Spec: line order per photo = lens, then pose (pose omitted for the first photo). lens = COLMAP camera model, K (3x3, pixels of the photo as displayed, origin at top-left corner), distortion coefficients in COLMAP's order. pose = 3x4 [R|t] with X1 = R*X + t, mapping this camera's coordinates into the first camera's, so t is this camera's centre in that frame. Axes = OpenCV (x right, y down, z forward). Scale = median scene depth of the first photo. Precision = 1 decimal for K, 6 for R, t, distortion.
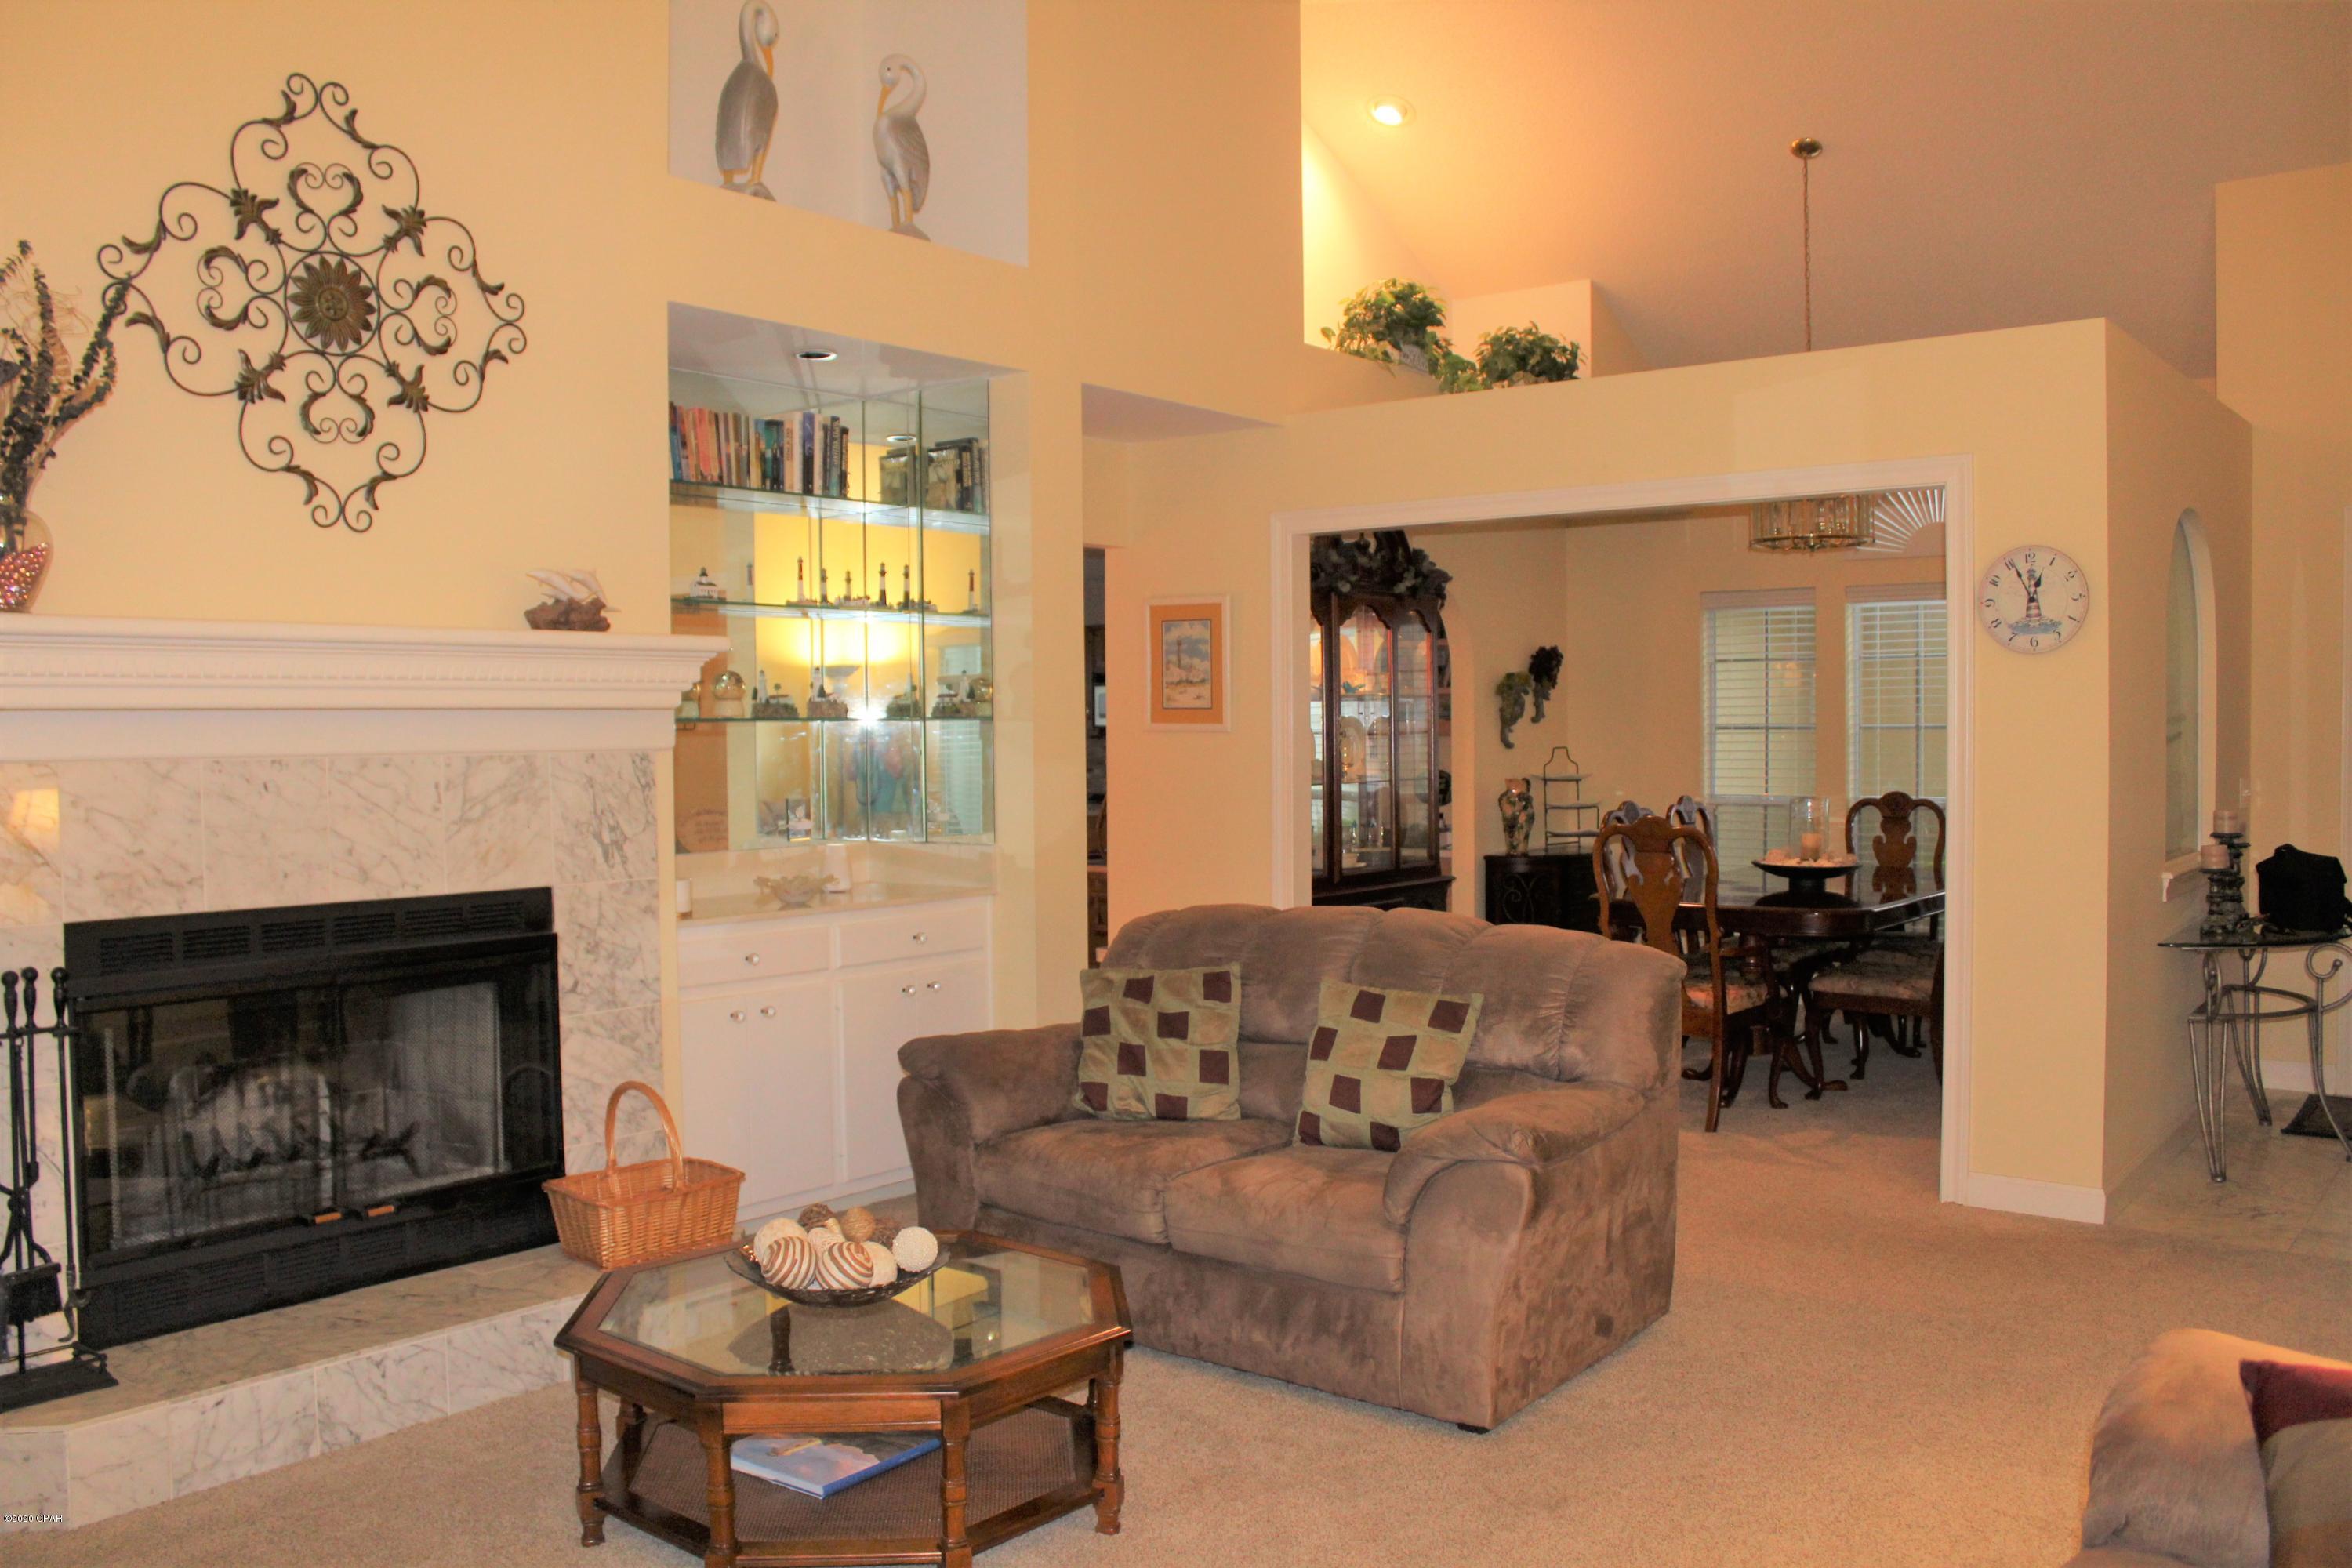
lens RADIAL K [[1941.8, 0, 1143.3], [0, 1941.8, 763.6], [0, 0, 1]] dist [-0.163901, 0.130676]
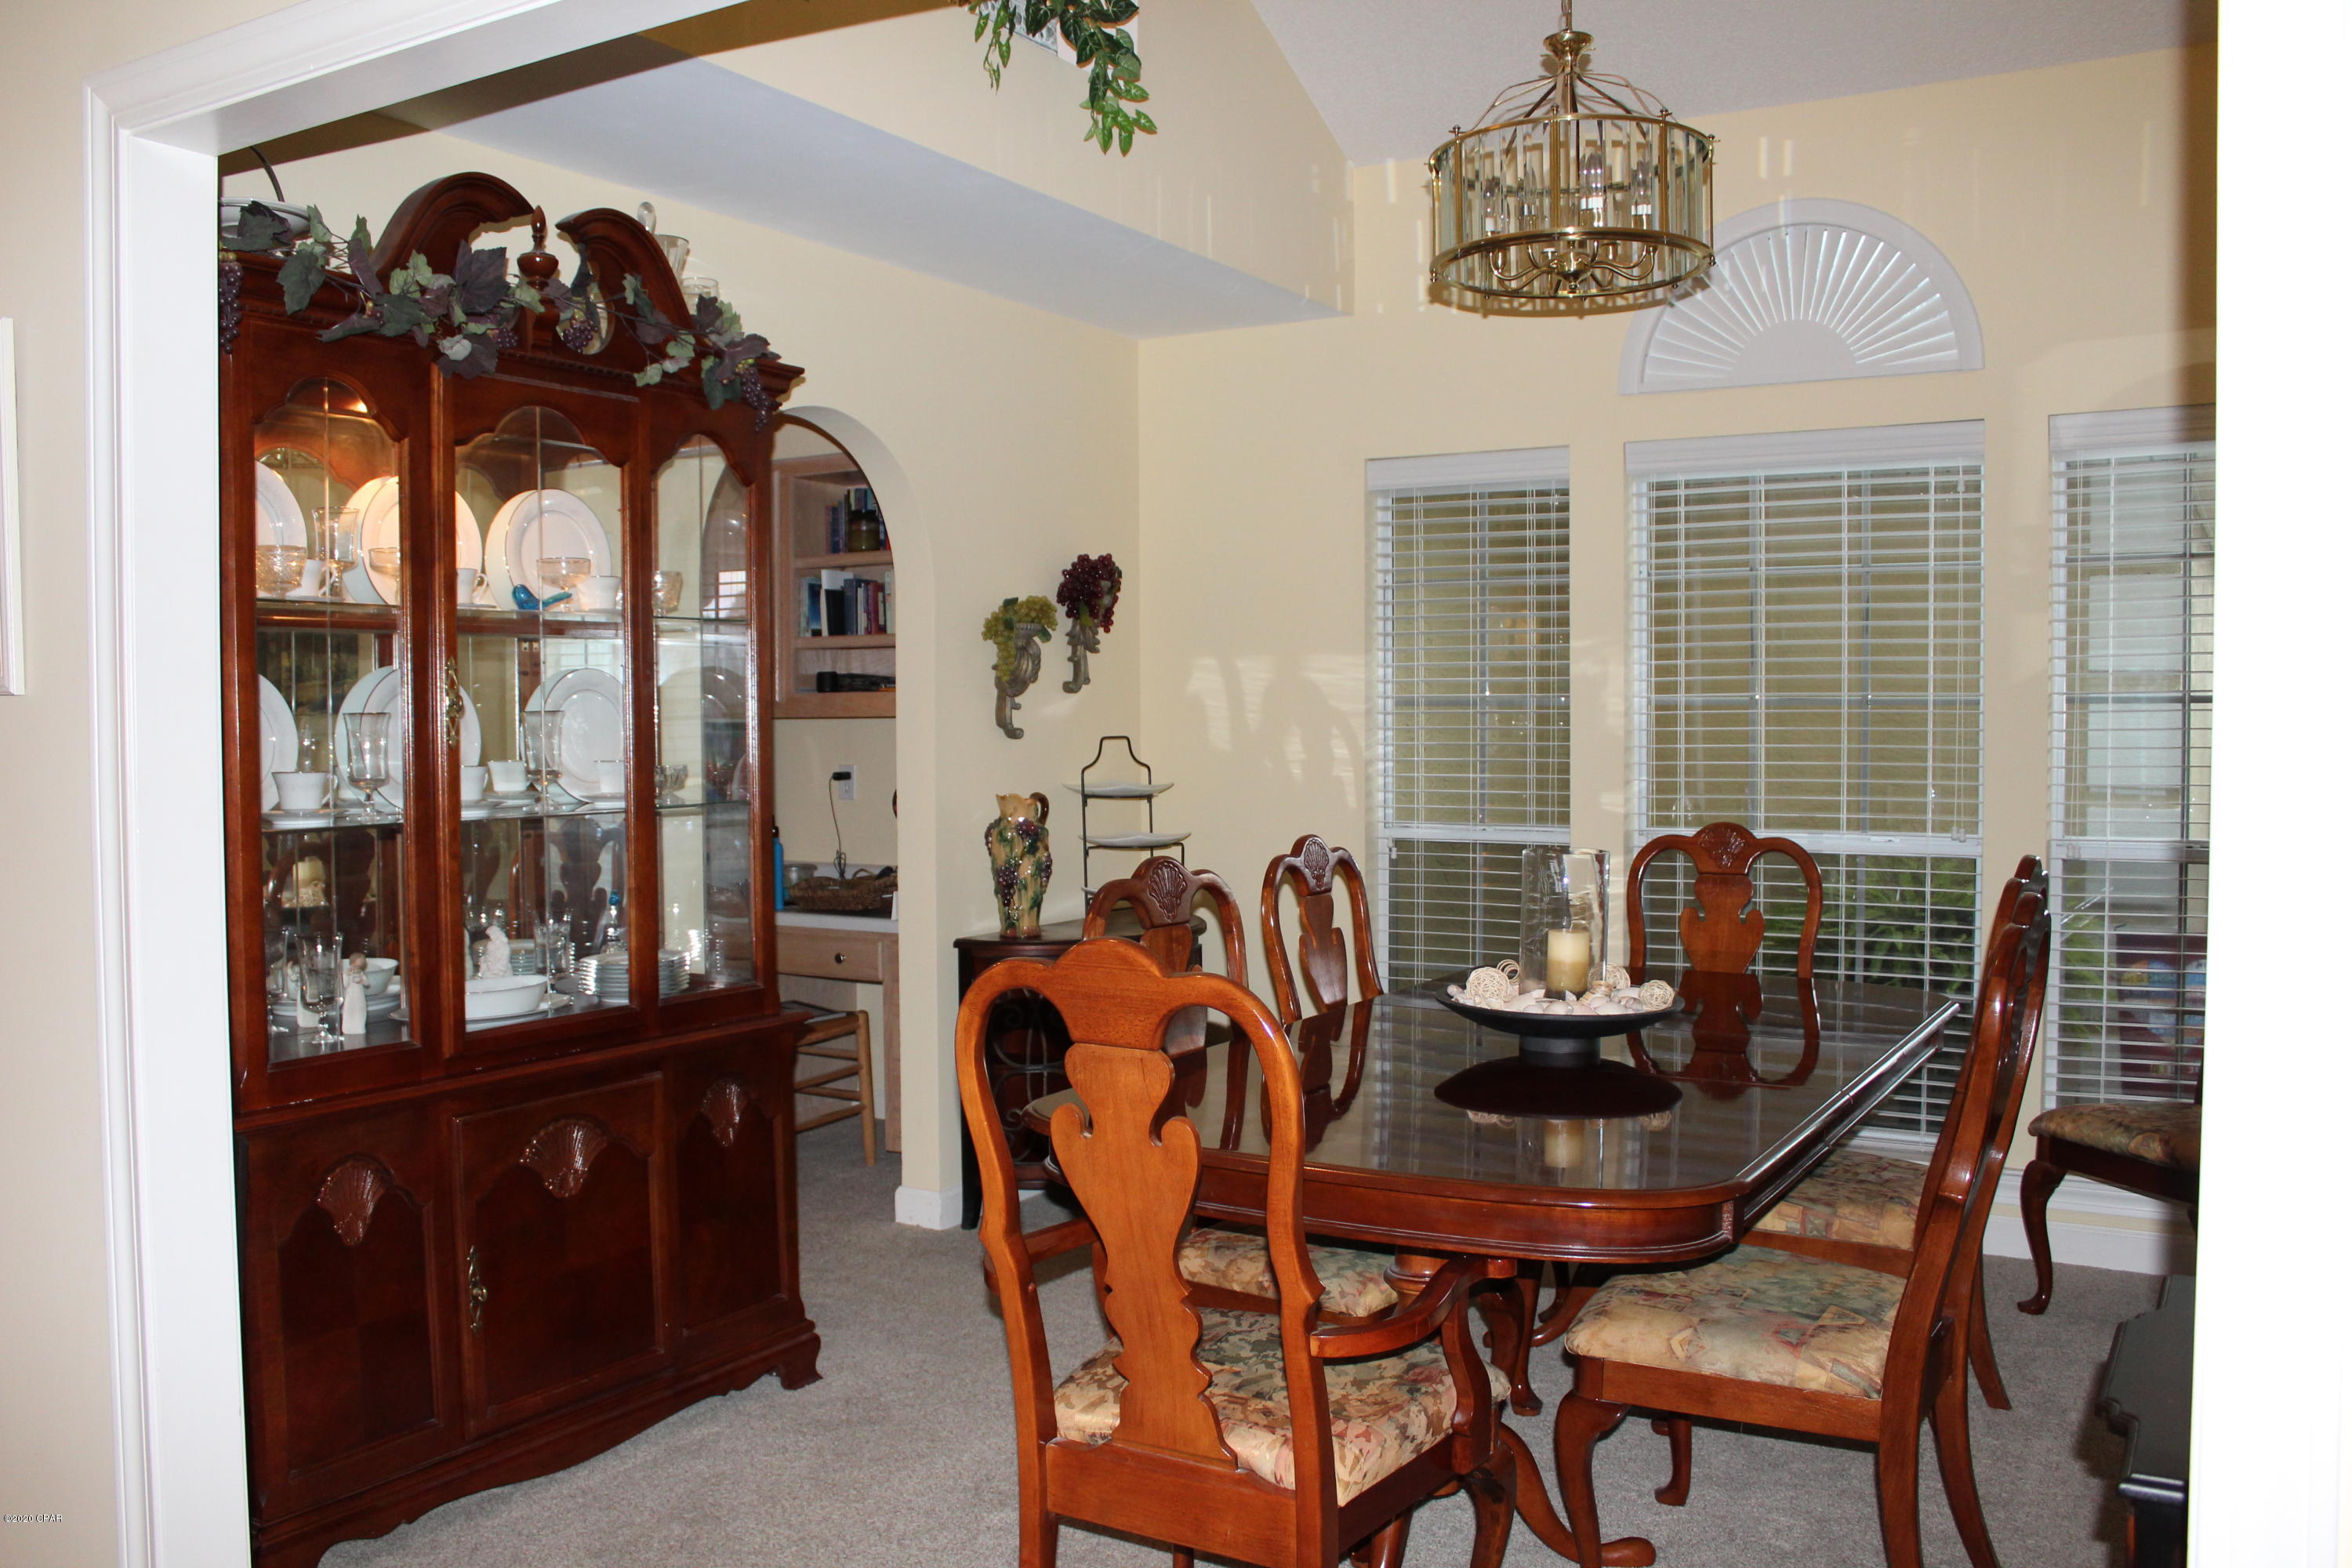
lens RADIAL K [[1941.8, 0, 1143.3], [0, 1941.8, 763.6], [0, 0, 1]] dist [-0.163901, 0.130676]
pose [[0.991374, 0.000882, 0.131057, 0.157485], [-0.001493, 0.999988, 0.004563, -0.003293], [-0.131051, -0.004719, 0.991364, 0.463434]]
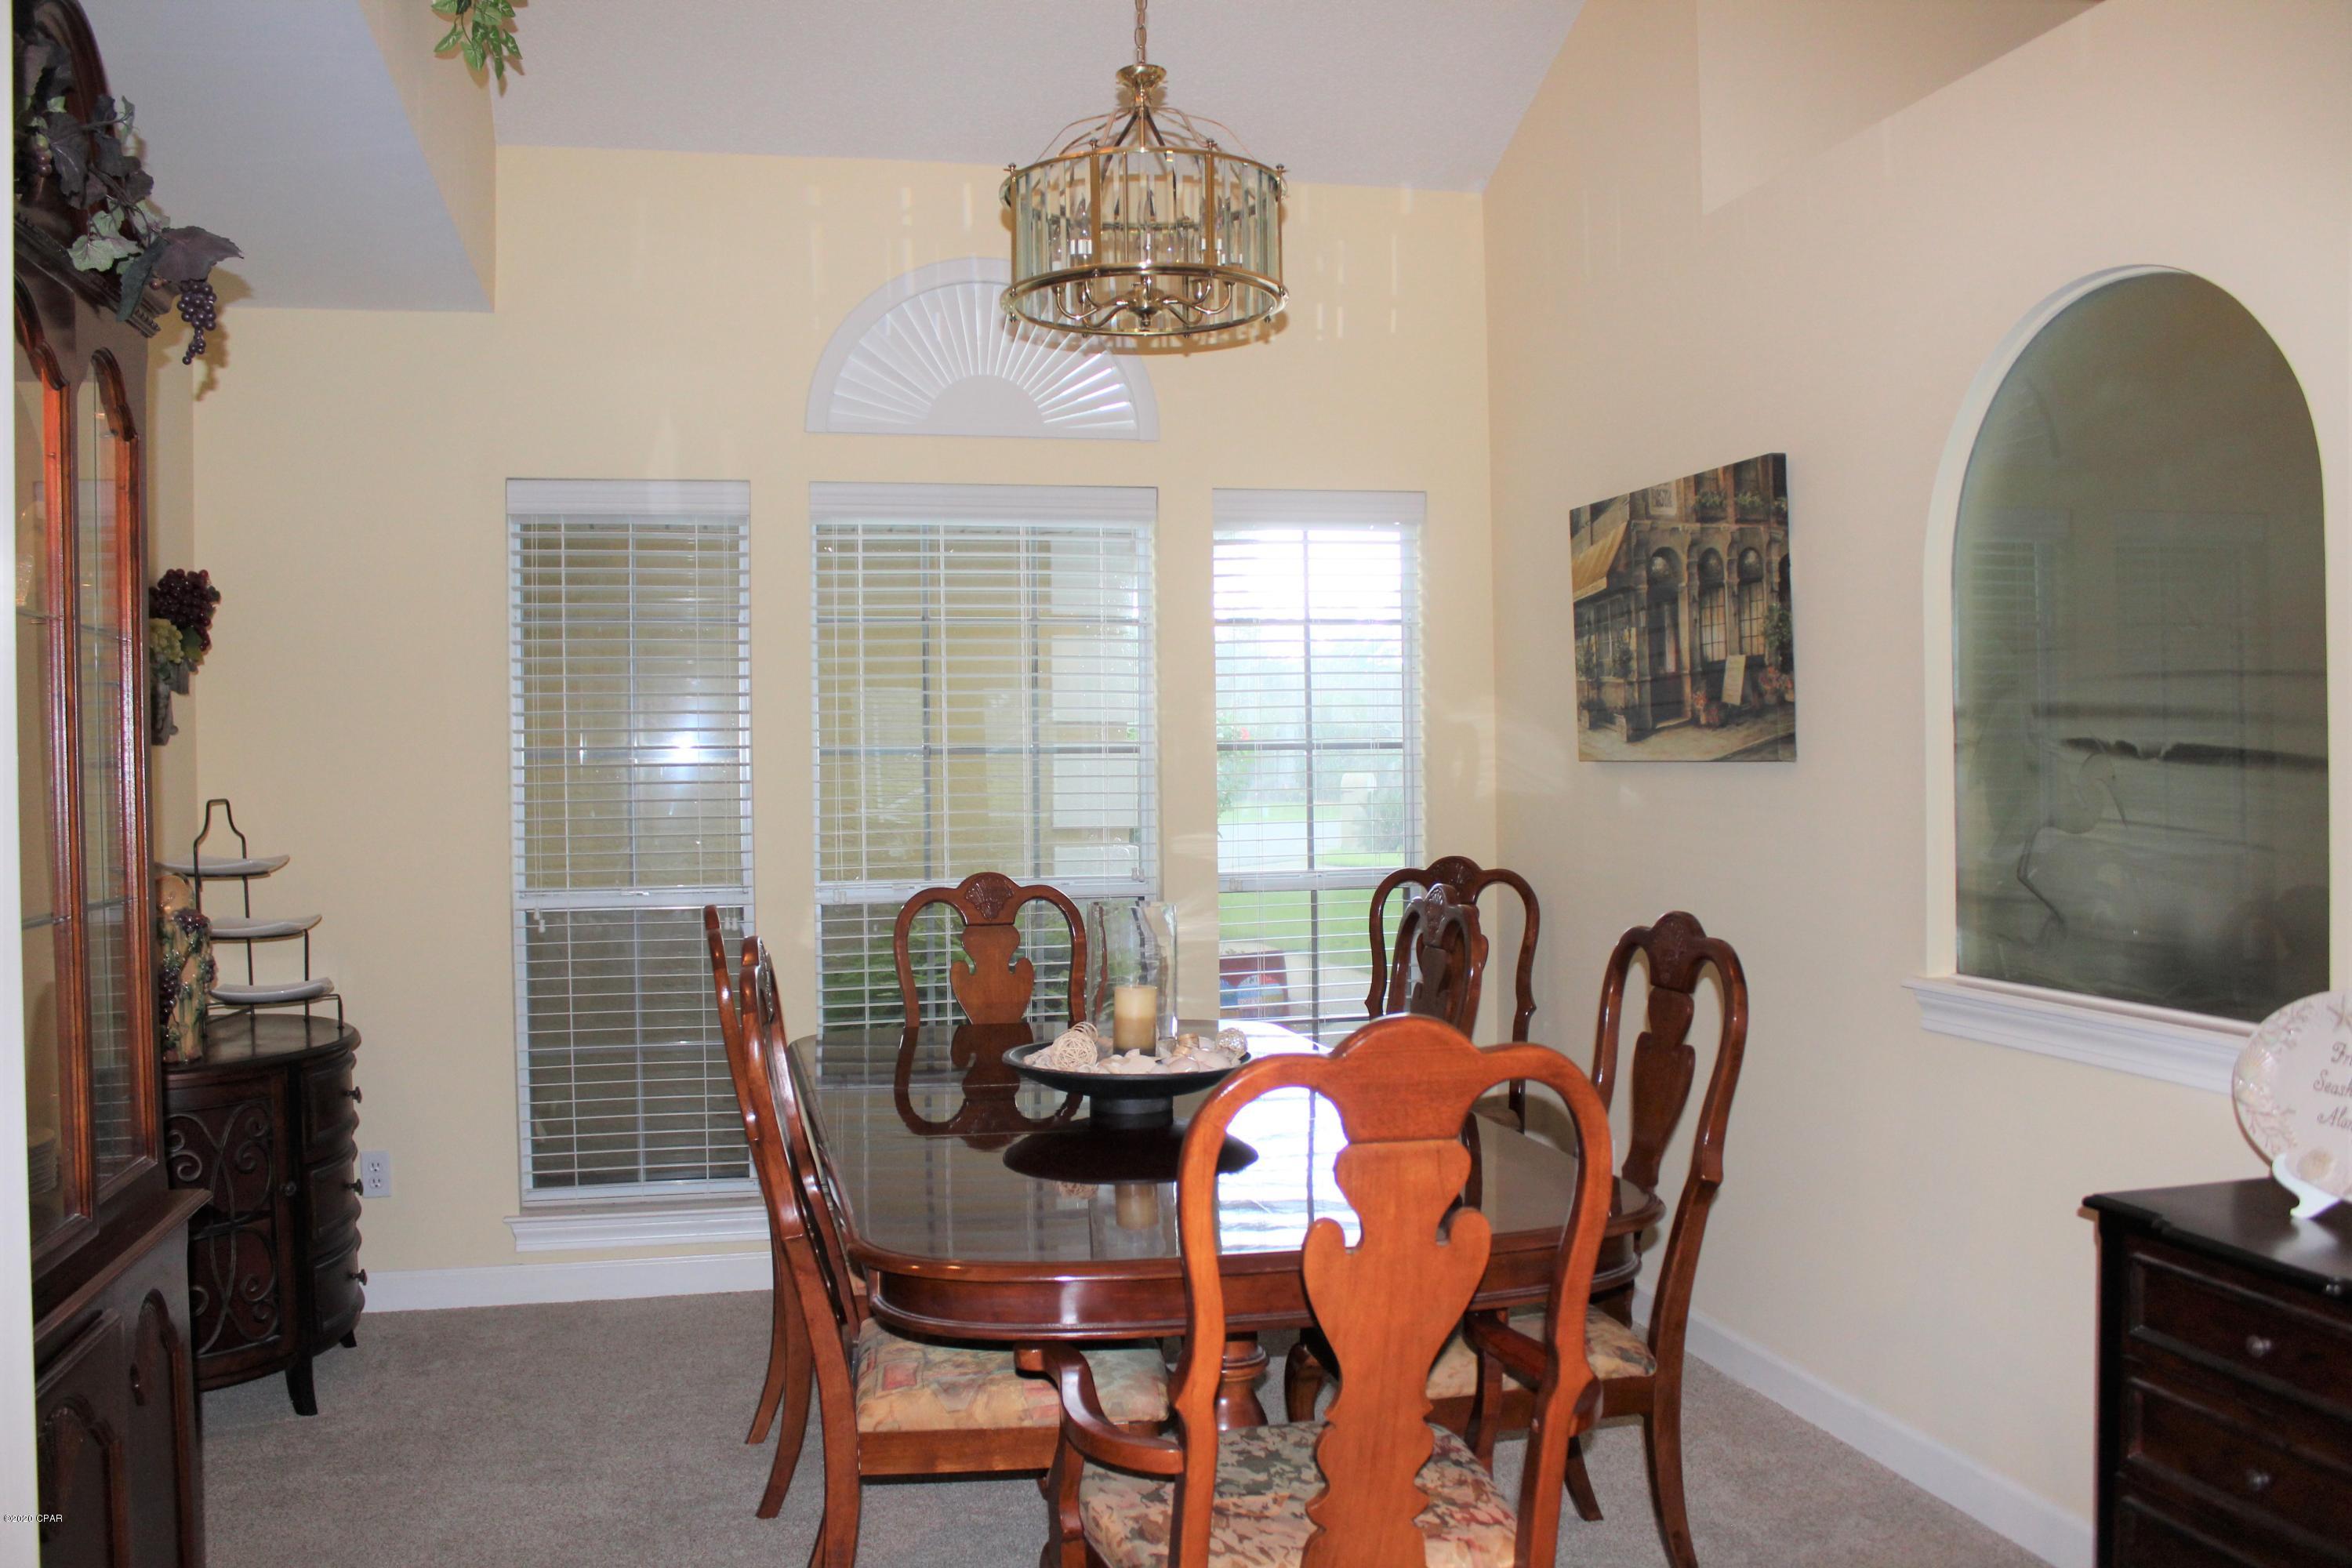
lens RADIAL K [[1941.8, 0, 1143.3], [0, 1941.8, 763.6], [0, 0, 1]] dist [-0.163901, 0.130676]
pose [[0.624441, -0.003059, 0.781066, 0.011614], [0.024105, 0.999591, -0.015356, -0.005263], [-0.780700, 0.028417, 0.624259, 0.587835]]
